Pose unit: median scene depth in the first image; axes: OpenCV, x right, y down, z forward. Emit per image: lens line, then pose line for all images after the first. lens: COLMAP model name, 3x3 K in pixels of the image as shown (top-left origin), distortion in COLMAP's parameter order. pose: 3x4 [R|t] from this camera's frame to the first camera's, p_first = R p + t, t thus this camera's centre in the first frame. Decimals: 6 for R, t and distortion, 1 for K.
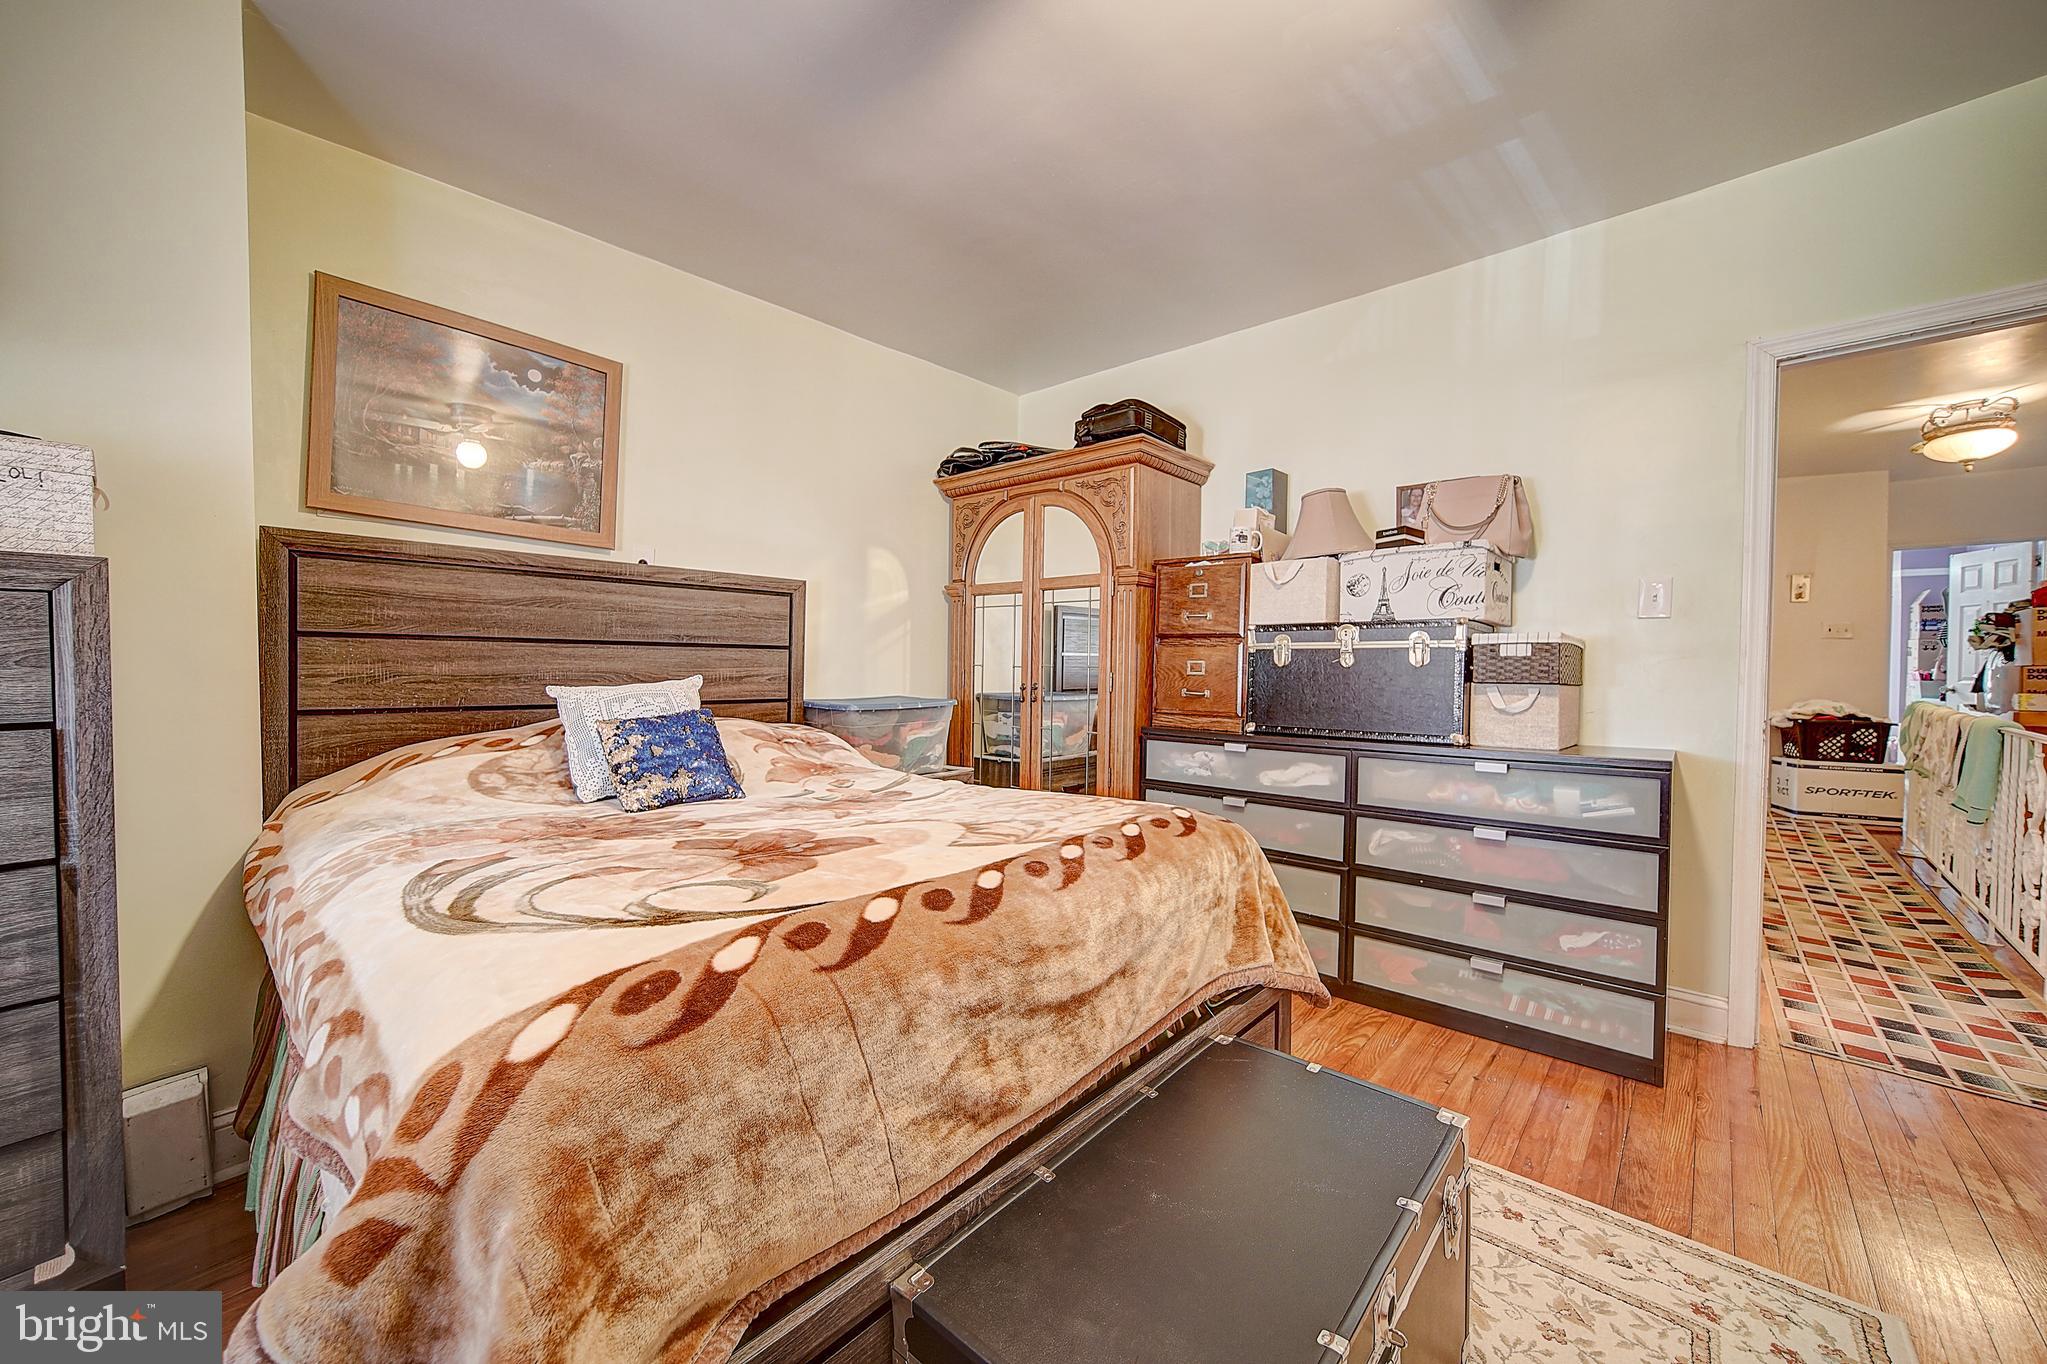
lens RADIAL K [[774.3, 0, 1010.7], [0, 774.3, 679.0], [0, 0, 1]] dist [-0.010831, 0.000112]
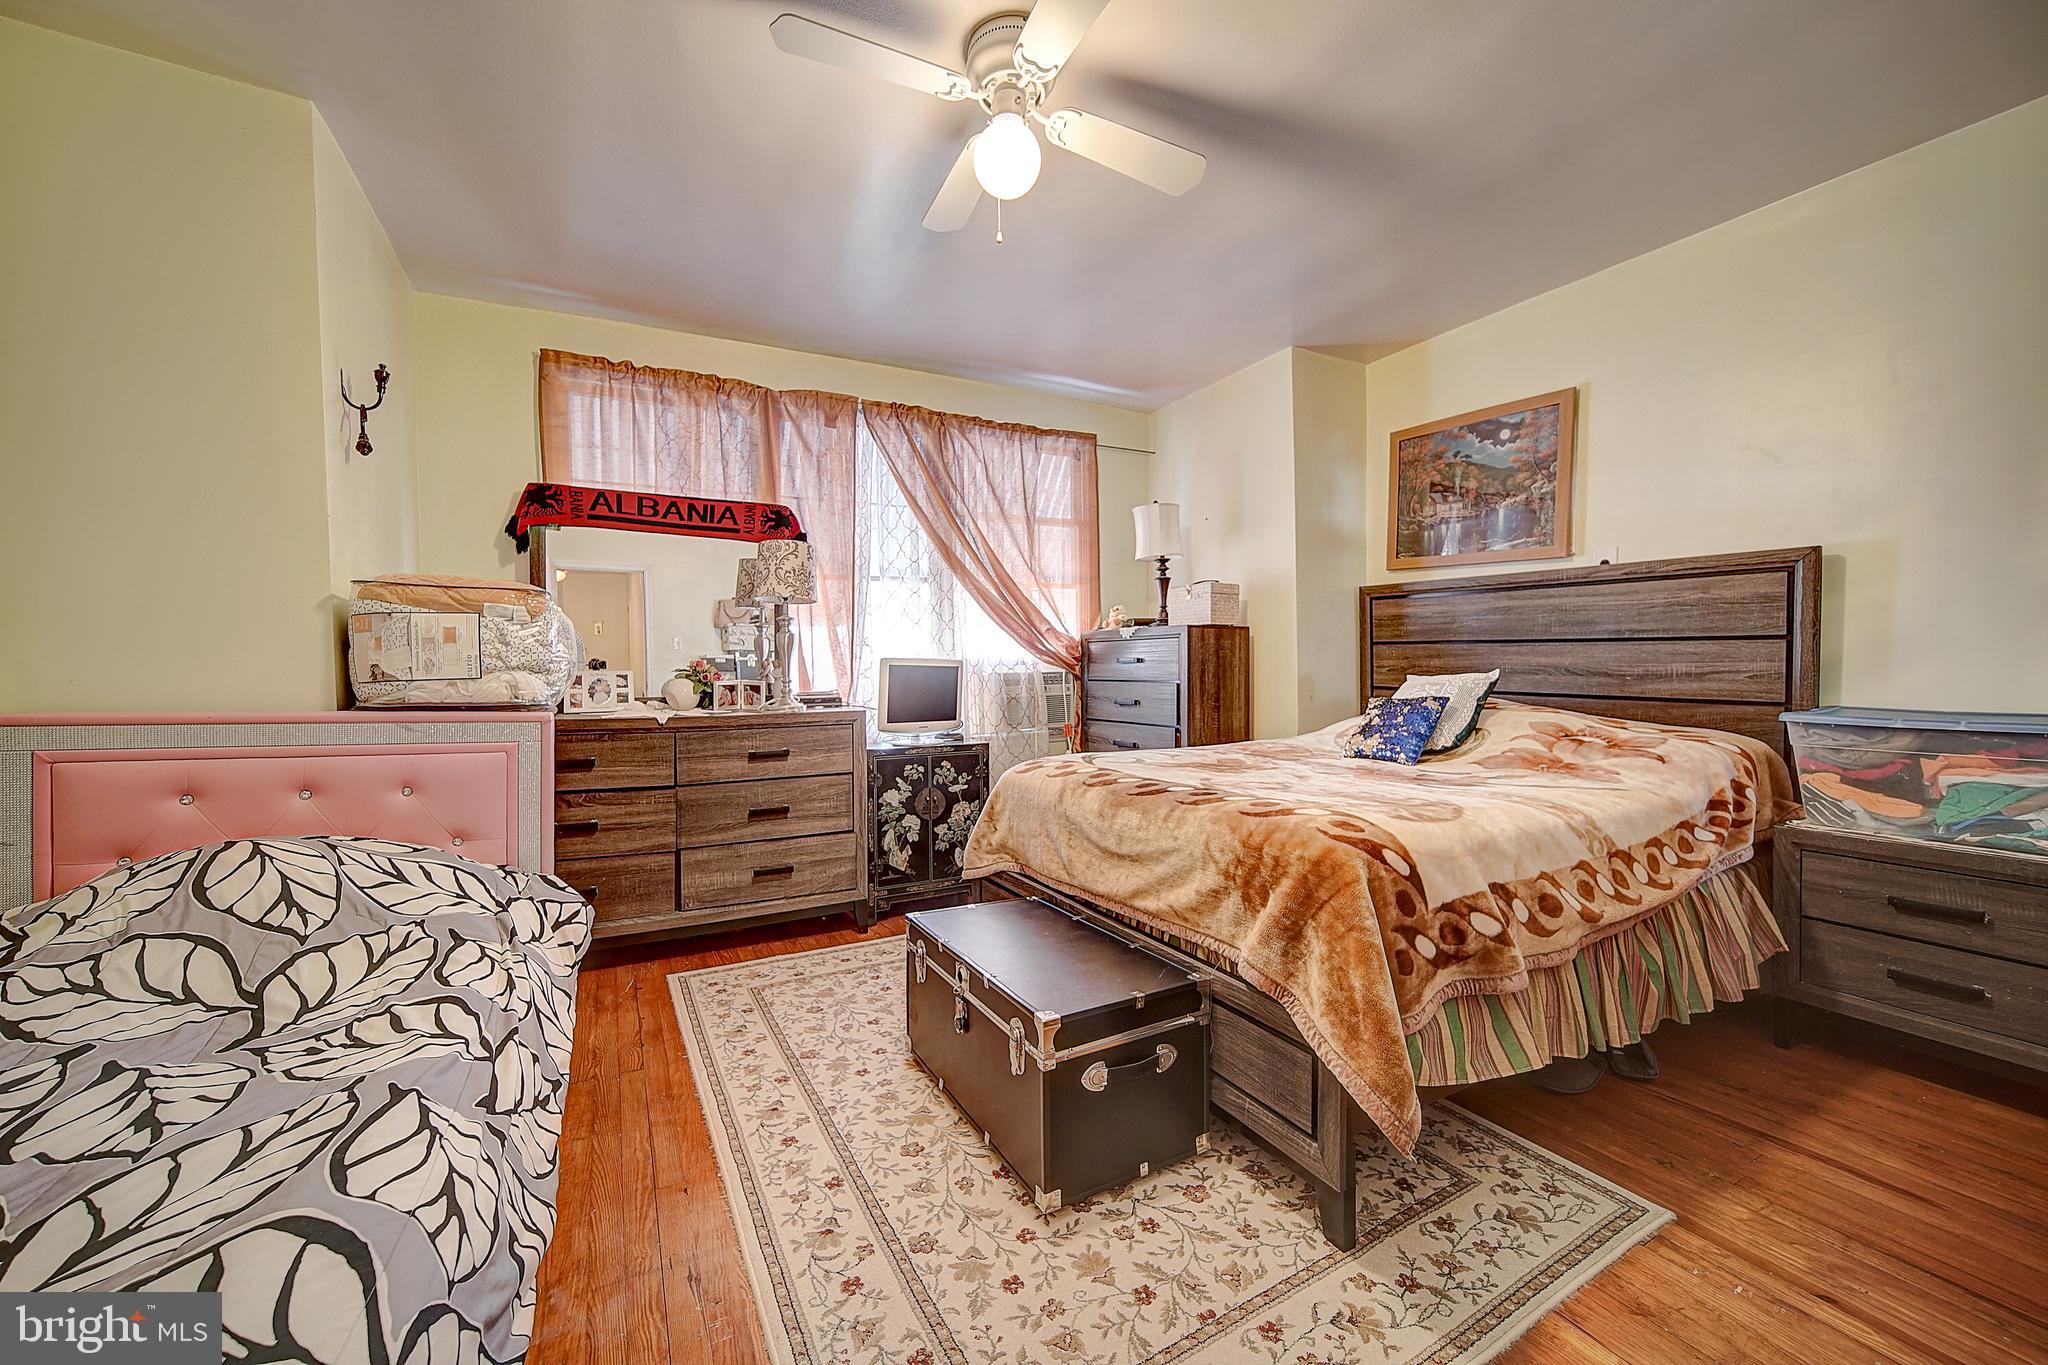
lens RADIAL K [[774.6, 0, 1012.8], [0, 774.6, 679.8], [0, 0, 1]] dist [-0.010831, 0.000112]
pose [[-0.335182, 0.028966, -0.941708, 0.864862], [-0.007300, 0.999417, 0.033340, -0.022011], [0.942125, 0.018049, -0.334776, 0.655113]]
